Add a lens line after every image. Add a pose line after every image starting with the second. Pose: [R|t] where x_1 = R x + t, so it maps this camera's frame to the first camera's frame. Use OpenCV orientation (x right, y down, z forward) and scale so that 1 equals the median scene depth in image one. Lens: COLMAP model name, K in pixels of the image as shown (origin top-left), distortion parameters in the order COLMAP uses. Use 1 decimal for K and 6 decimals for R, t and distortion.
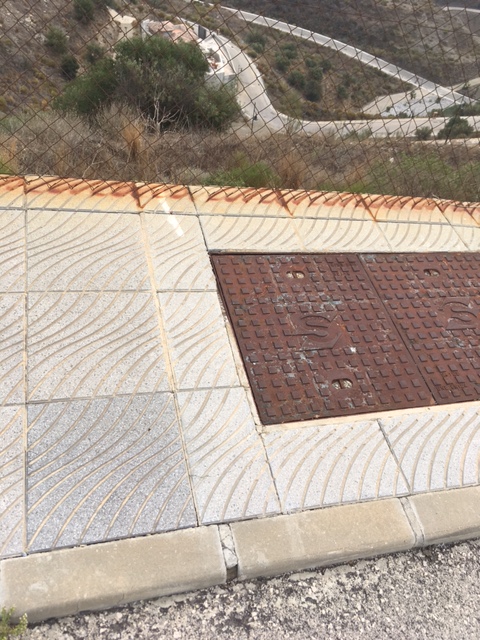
lens RADIAL K [[538.6, 0, 240.0], [0, 538.6, 320.0], [0, 0, 1]] dist [0.090148, -0.157220]
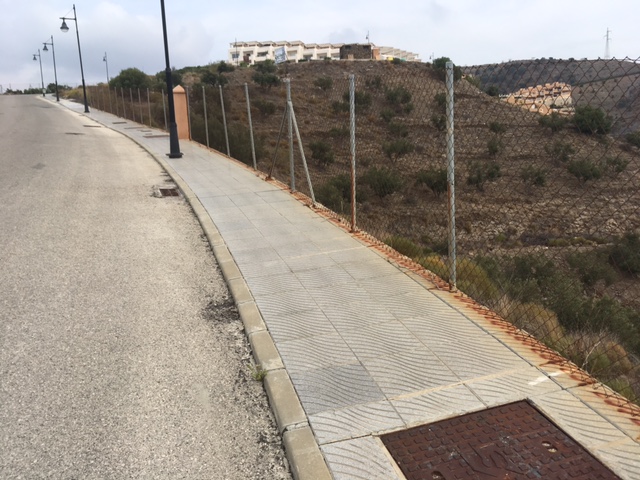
lens RADIAL K [[535.2, 0, 320.0], [0, 535.2, 240.0], [0, 0, 1]] dist [0.009851, 0.001995]
pose [[0.016187, 0.049733, -0.998631, 1.446206], [-0.705428, 0.708380, 0.023844, -0.100874], [0.708597, 0.704077, 0.046550, 0.444986]]
